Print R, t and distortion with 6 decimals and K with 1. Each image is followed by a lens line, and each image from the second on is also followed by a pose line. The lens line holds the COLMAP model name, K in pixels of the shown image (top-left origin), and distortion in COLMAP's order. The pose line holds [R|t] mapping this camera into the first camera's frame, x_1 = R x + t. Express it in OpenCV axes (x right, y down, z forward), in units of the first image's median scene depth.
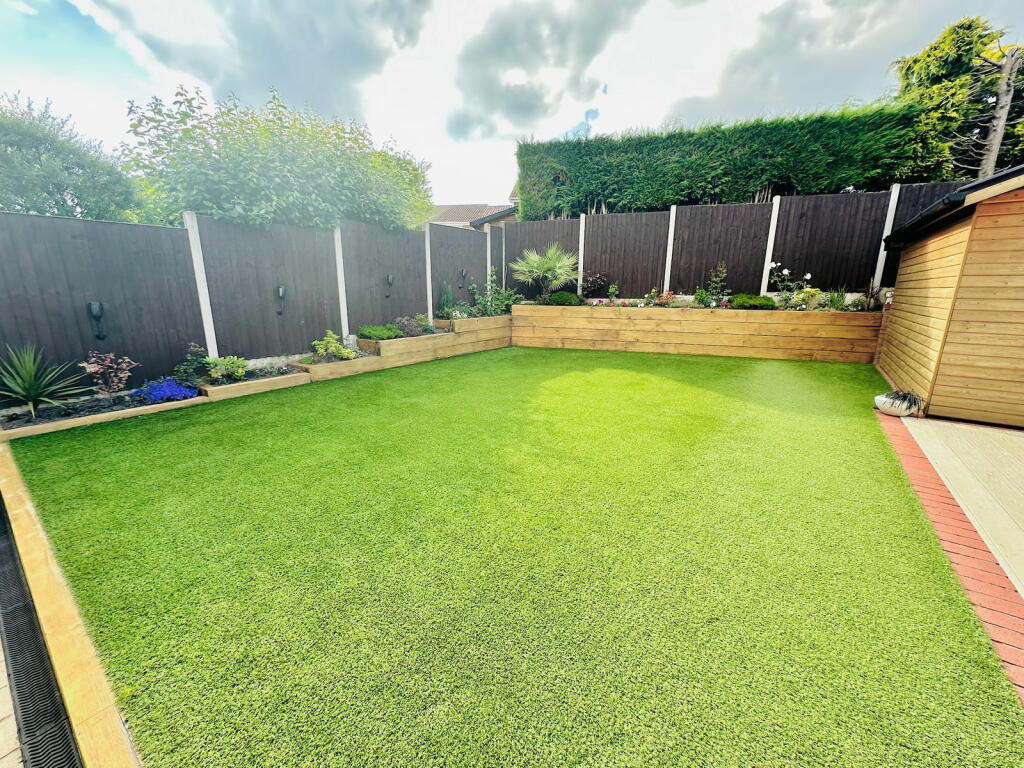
lens RADIAL K [[419.6, 0, 512.0], [0, 419.6, 384.0], [0, 0, 1]] dist [0.006357, -0.000396]
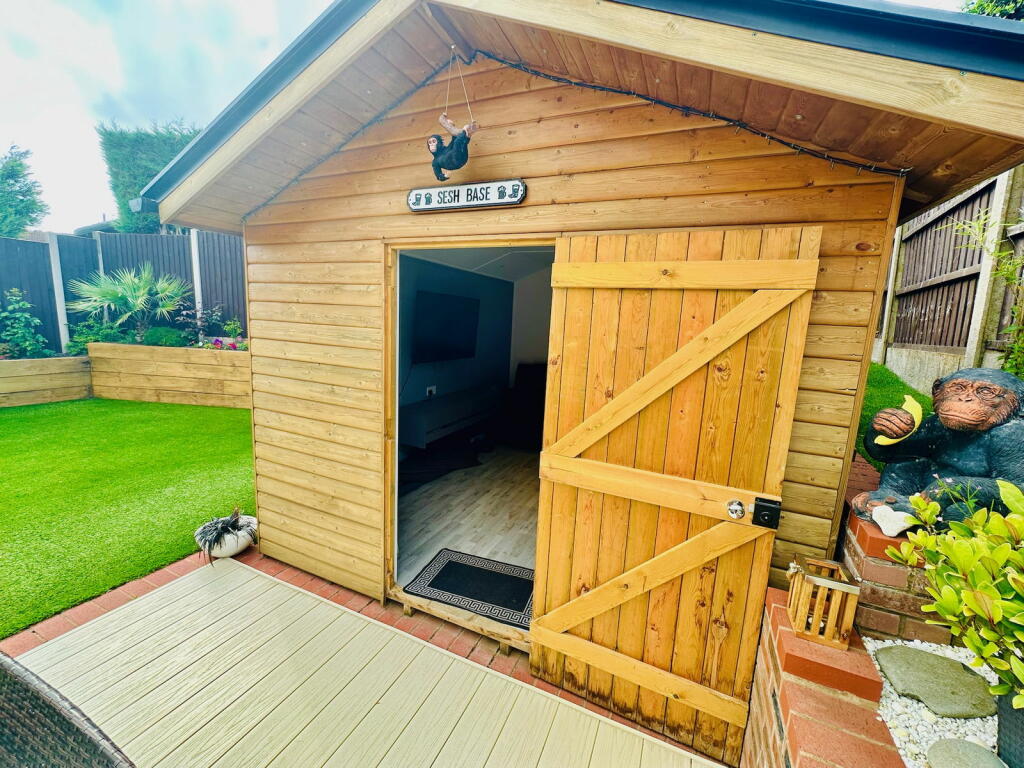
lens RADIAL K [[419.6, 0, 512.0], [0, 419.6, 384.0], [0, 0, 1]] dist [0.006357, -0.000396]
pose [[0.981260, 0.007567, 0.192539, 0.745217], [0.005337, 0.997778, -0.066414, -0.081378], [-0.192613, 0.066197, 0.979039, 0.182815]]
